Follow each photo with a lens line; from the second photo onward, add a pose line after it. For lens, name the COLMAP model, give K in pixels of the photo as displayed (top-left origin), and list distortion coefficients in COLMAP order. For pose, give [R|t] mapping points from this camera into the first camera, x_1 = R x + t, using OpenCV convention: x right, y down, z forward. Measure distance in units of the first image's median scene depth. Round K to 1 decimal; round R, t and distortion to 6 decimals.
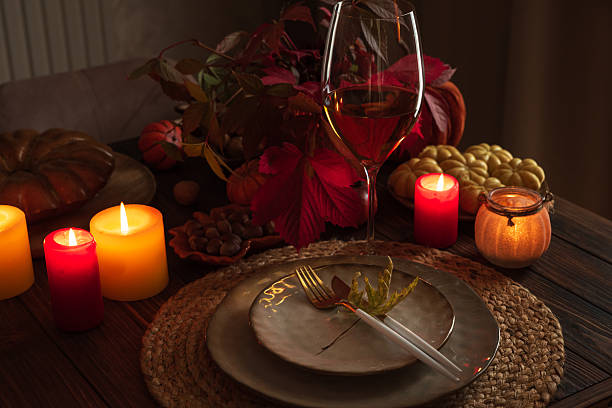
lens RADIAL K [[1077.4, 0, 302.2], [0, 1077.4, 191.9], [0, 0, 1]] dist [0.131372, 0.000000]
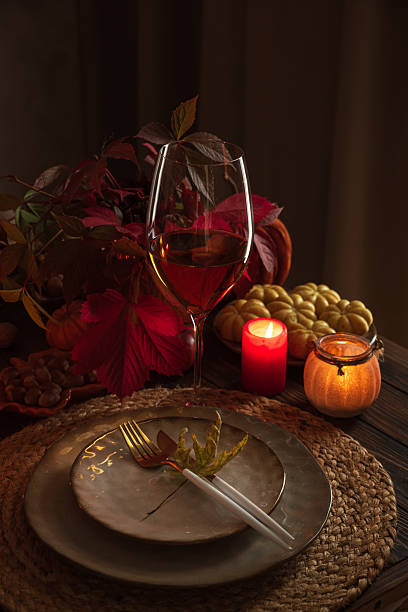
lens RADIAL K [[1077.4, 0, 201.0], [0, 1077.4, 300.4], [0, 0, 1]] dist [0.131372, 0.000000]
pose [[0.997119, 0.000814, 0.075853, -0.006088], [-0.001113, 0.999992, 0.003910, -0.038528], [-0.075849, -0.003984, 0.997111, 0.040816]]
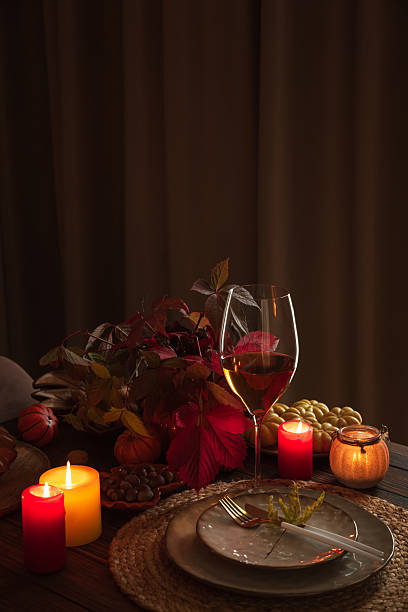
lens RADIAL K [[1077.4, 0, 200.4], [0, 1077.4, 305.2], [0, 0, 1]] dist [0.131372, 0.000000]
pose [[0.964613, -0.057559, 0.257310, -0.310364], [0.103180, 0.980461, -0.167482, 0.053280], [-0.242642, 0.188105, 0.951705, -0.212739]]
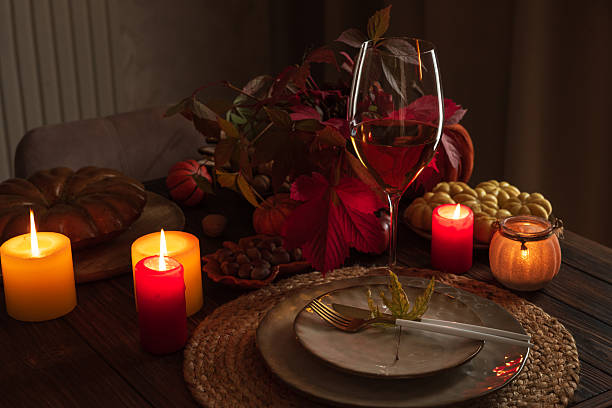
lens RADIAL K [[1077.4, 0, 302.4], [0, 1077.4, 195.6], [0, 0, 1]] dist [0.131372, 0.000000]
pose [[0.999885, -0.000175, 0.015190, -0.041934], [0.001130, 0.998023, -0.062845, 0.043733], [-0.015149, 0.062855, 0.997908, -0.069026]]
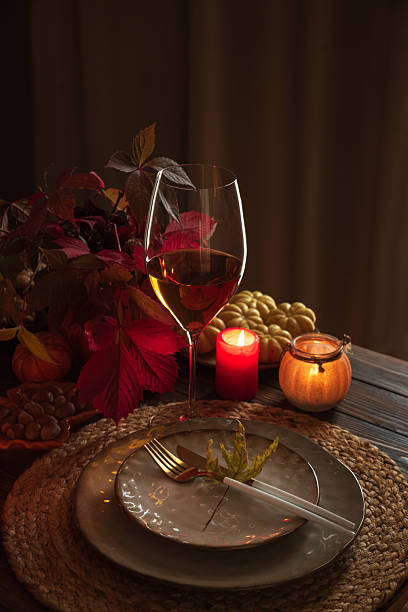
lens RADIAL K [[1077.4, 0, 201.9], [0, 1077.4, 302.2], [0, 0, 1]] dist [0.131372, 0.000000]
pose [[0.942730, -0.104947, 0.316616, -0.234752], [0.107260, 0.994179, 0.010167, -0.057535], [-0.315840, 0.024375, 0.948499, 0.042295]]
